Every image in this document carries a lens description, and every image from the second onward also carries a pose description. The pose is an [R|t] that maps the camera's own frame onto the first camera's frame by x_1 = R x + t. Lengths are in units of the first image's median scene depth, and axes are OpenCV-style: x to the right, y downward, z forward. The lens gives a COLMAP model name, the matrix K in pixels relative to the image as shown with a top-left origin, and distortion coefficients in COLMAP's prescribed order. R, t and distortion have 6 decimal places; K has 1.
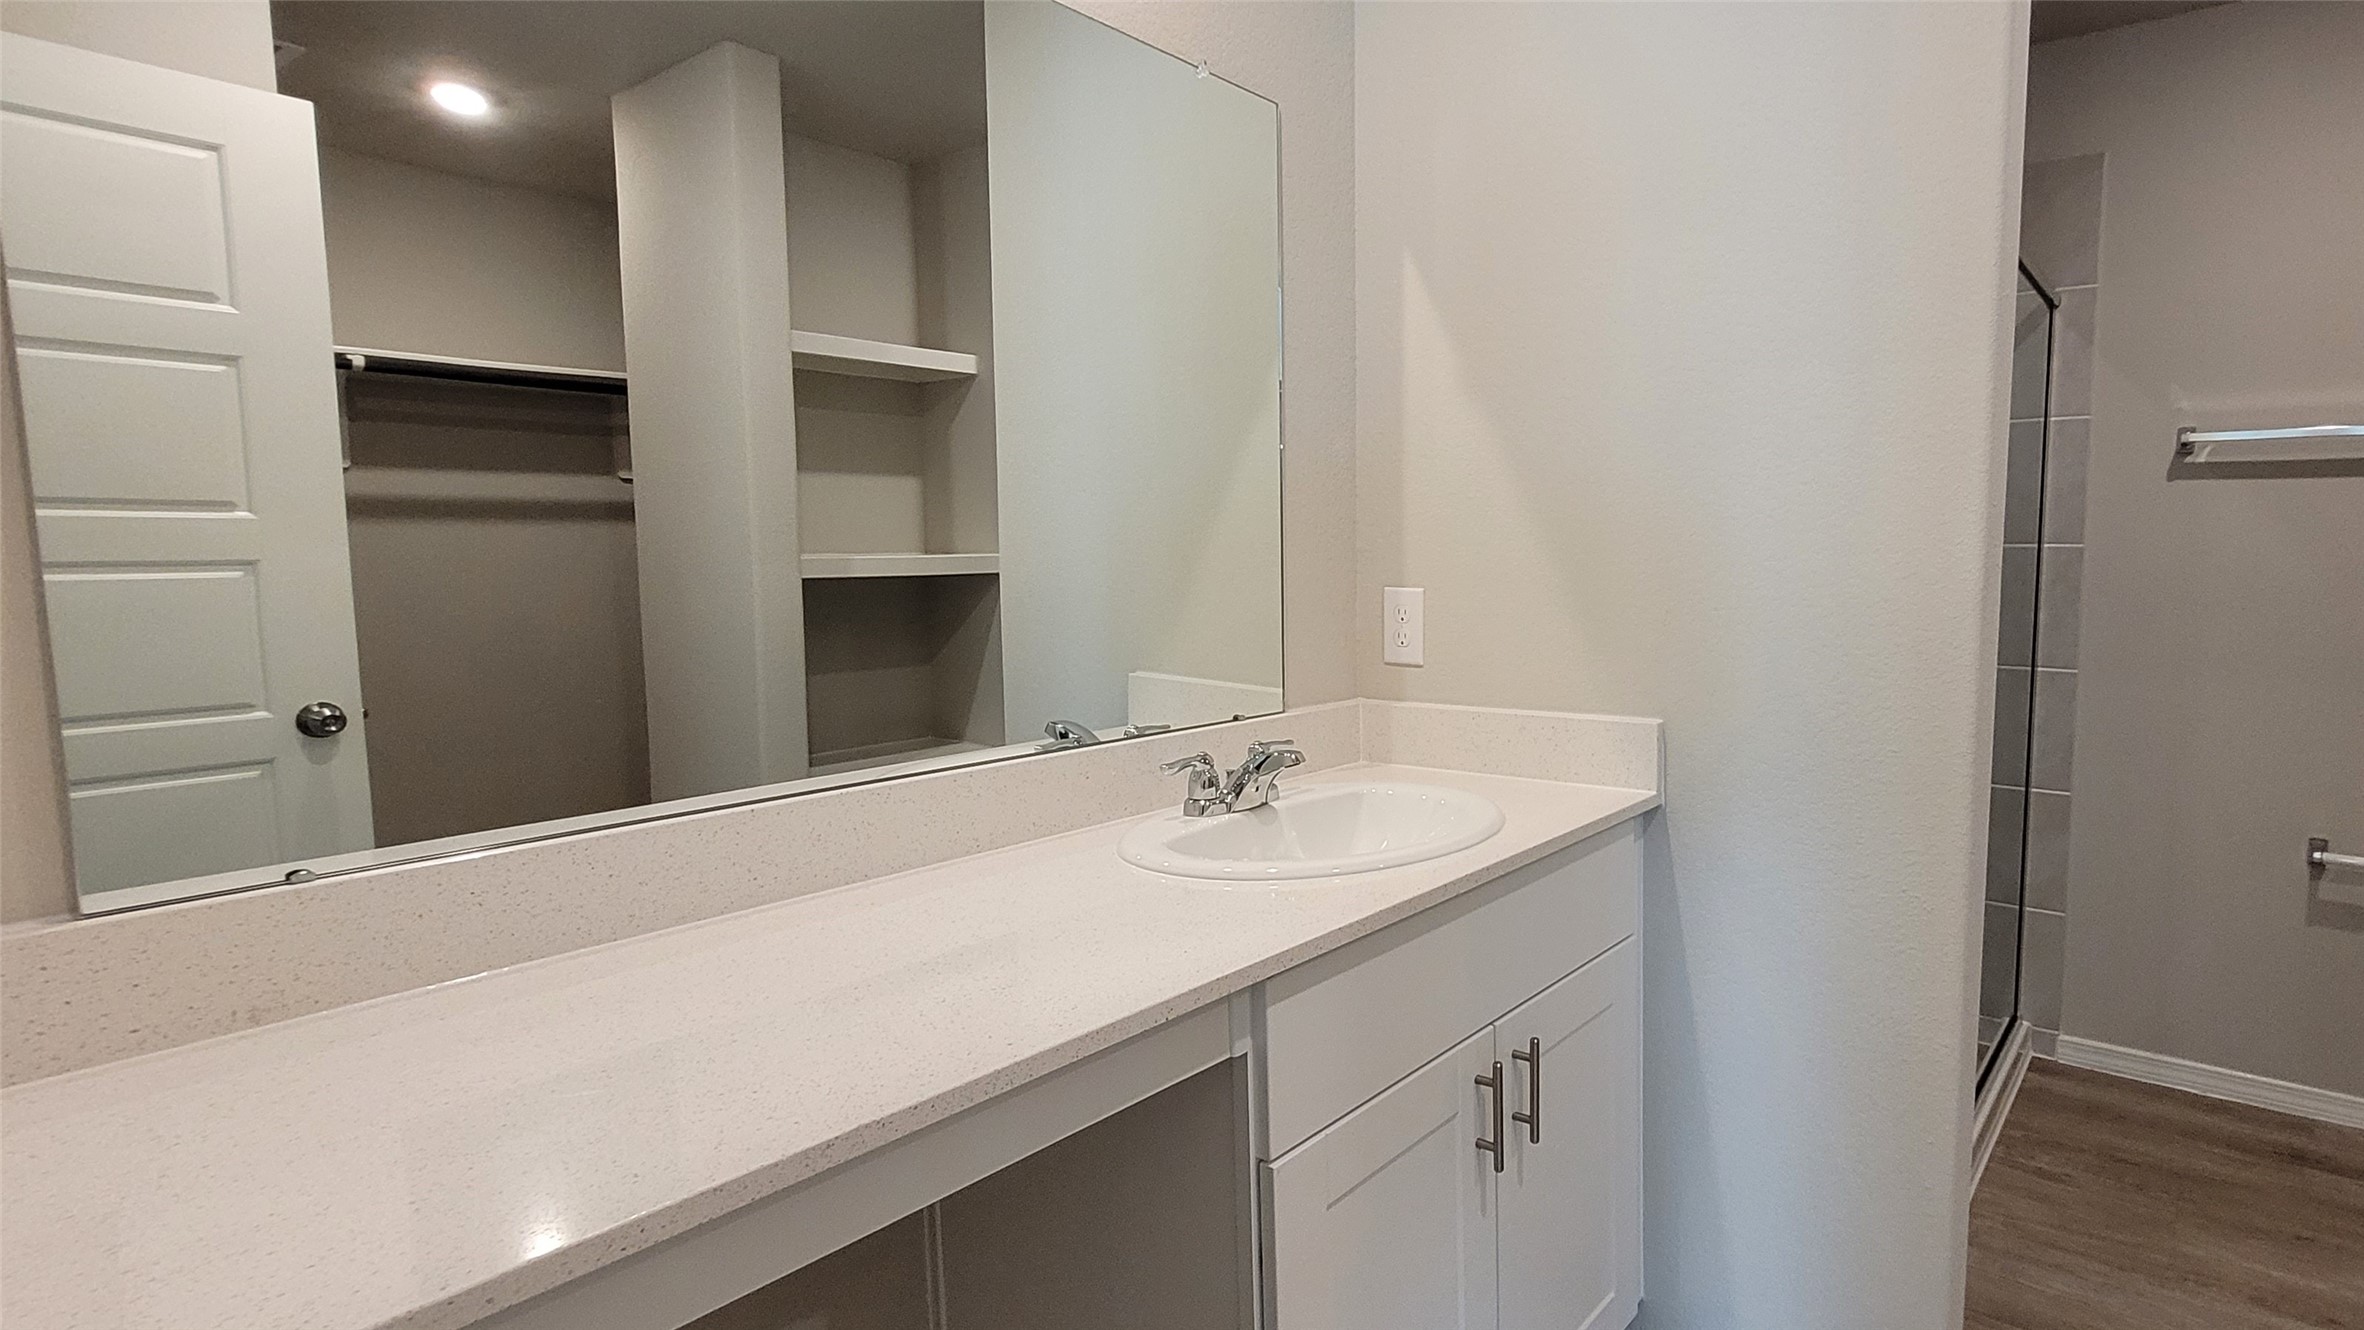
lens RADIAL K [[1162.0, 0, 1521.1], [0, 1162.0, 653.5], [0, 0, 1]] dist [0.014349, -0.000144]
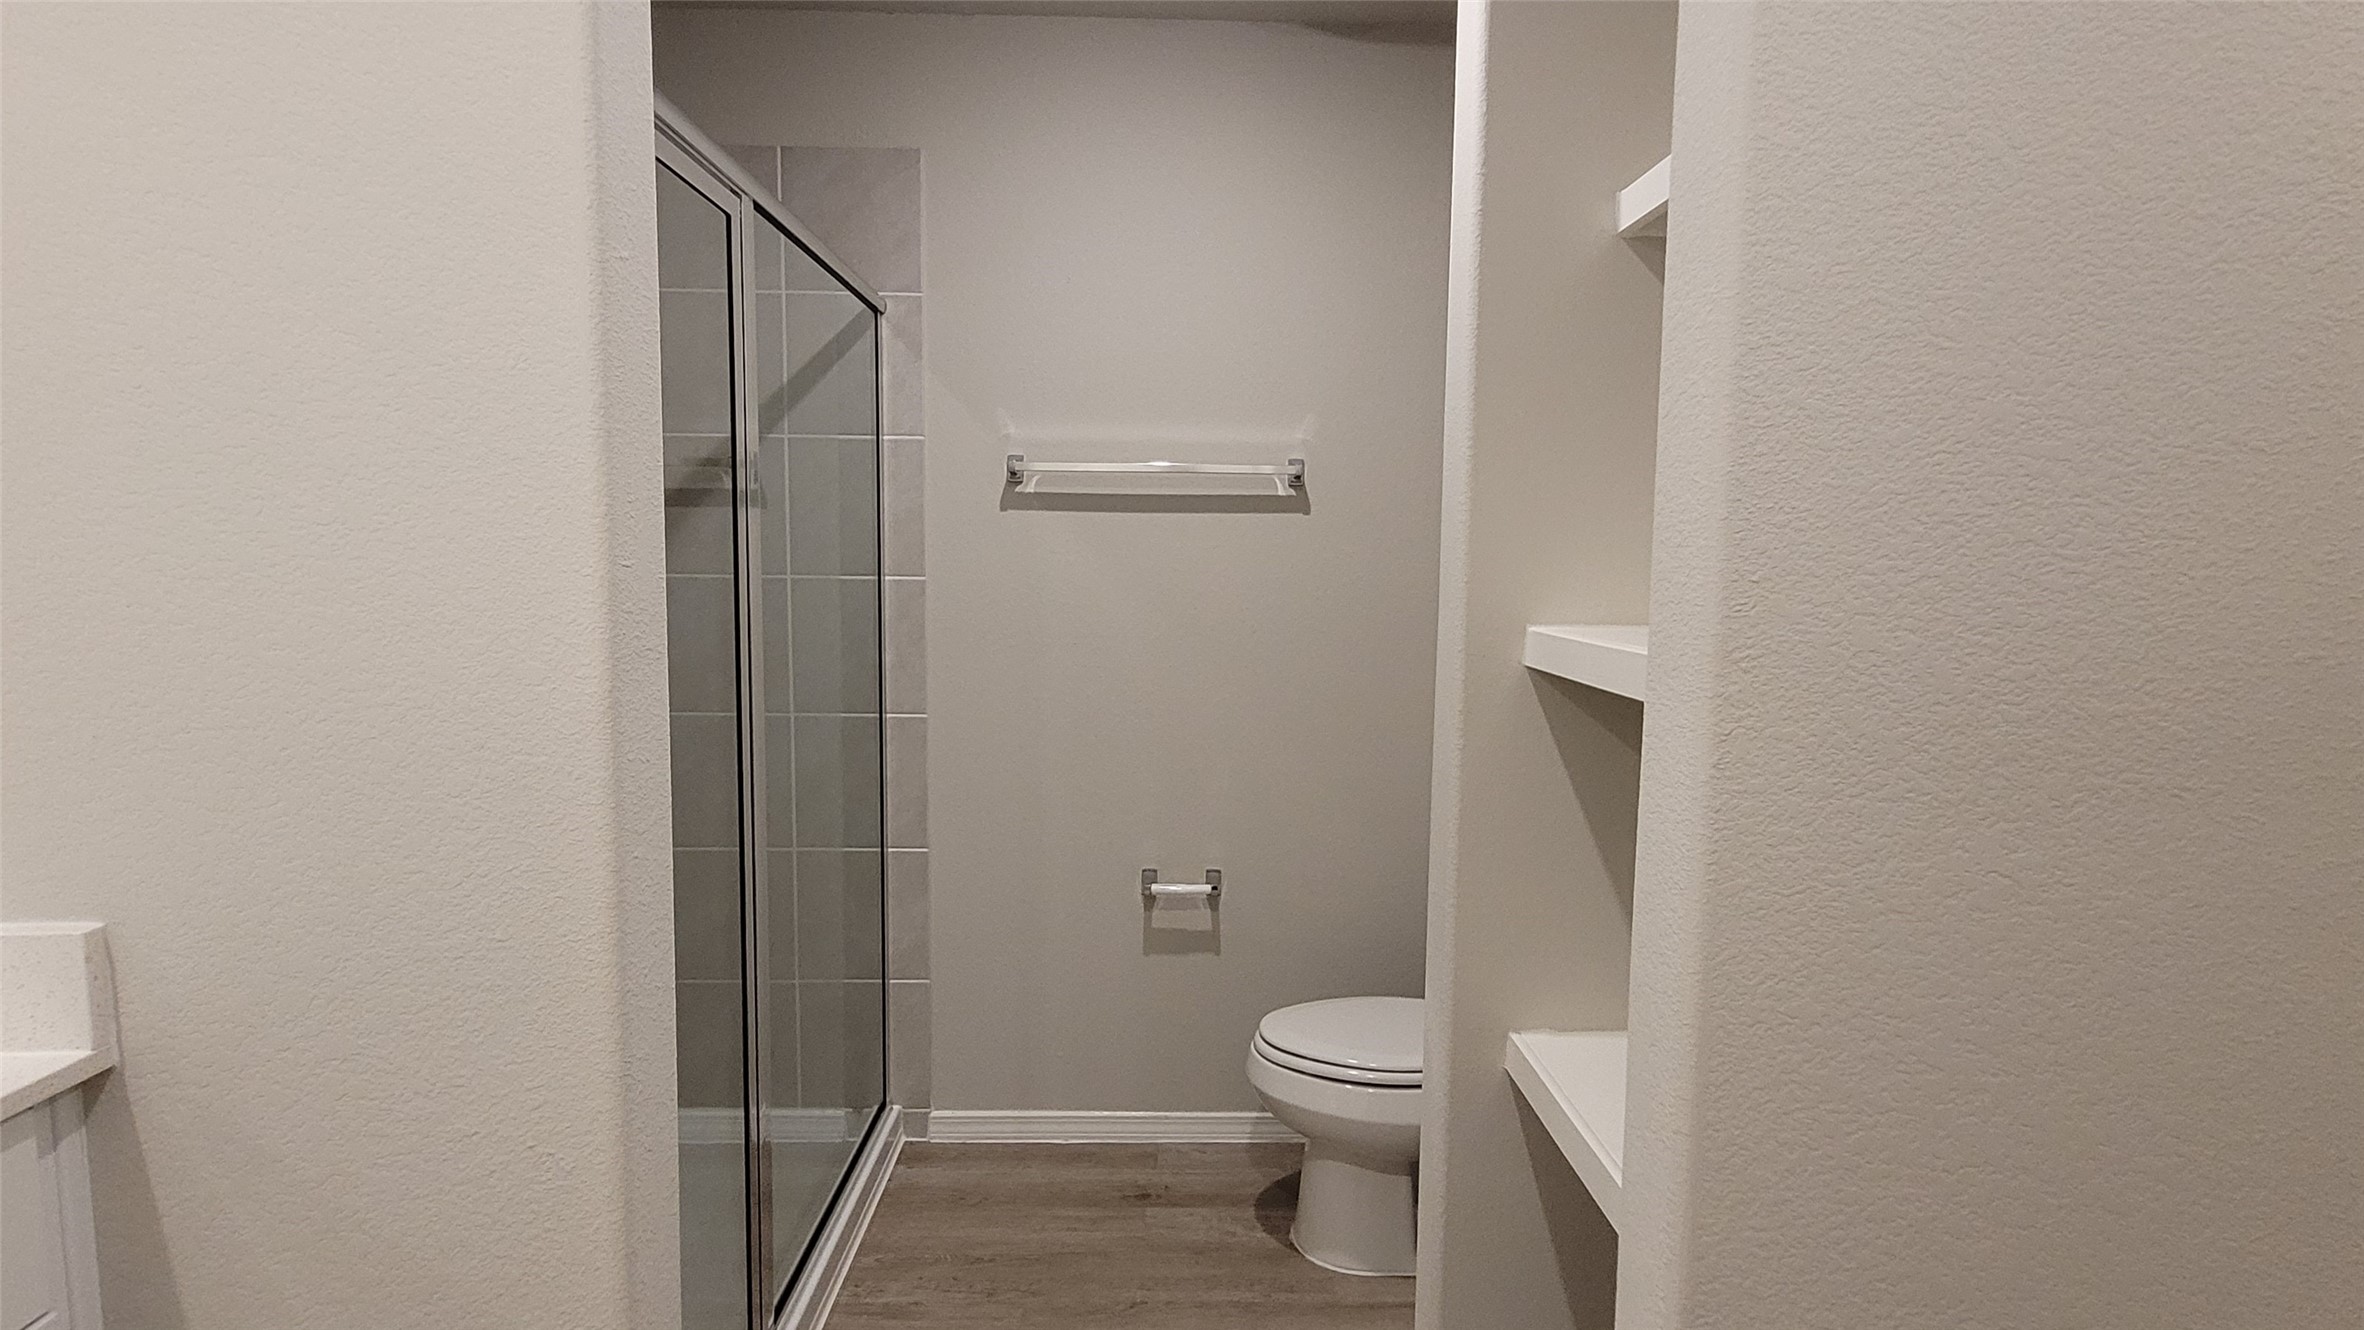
lens RADIAL K [[1174.6, 0, 1182.0], [0, 1174.6, 665.0], [0, 0, 1]] dist [-0.001235, -0.000943]
pose [[0.834249, -0.047683, 0.549322, 0.148560], [0.046858, 0.998781, 0.015535, -0.031141], [-0.549393, 0.012780, 0.835466, 0.128431]]
